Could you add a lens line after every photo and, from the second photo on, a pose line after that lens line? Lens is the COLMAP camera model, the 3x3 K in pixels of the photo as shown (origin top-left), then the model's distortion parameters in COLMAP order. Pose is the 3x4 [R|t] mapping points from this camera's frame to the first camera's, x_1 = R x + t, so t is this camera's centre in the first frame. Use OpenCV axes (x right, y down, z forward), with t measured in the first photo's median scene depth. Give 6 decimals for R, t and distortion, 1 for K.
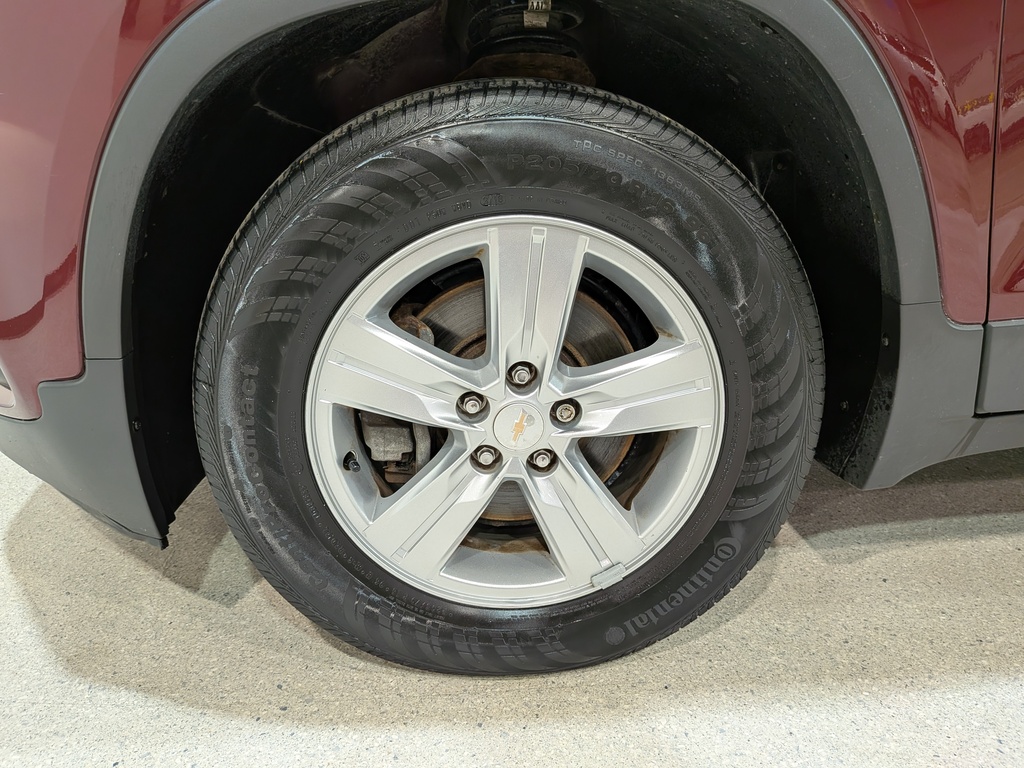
lens RADIAL K [[754.9, 0, 514.3], [0, 754.9, 380.2], [0, 0, 1]] dist [0.064790, -0.122097]
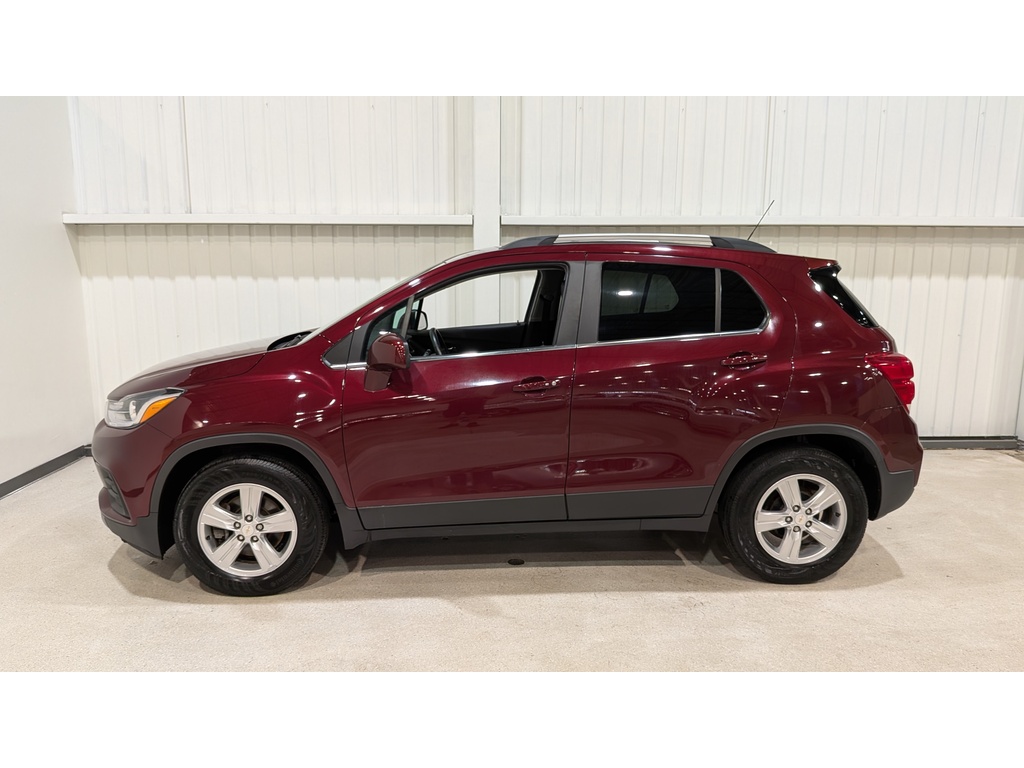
lens RADIAL K [[754.9, 0, 507.4], [0, 754.9, 384.9], [0, 0, 1]] dist [0.064790, -0.122097]
pose [[0.999810, 0.019180, -0.003573, 1.448924], [-0.019506, 0.986523, -0.162453, -0.078291], [0.000409, 0.162492, 0.986710, -3.324674]]
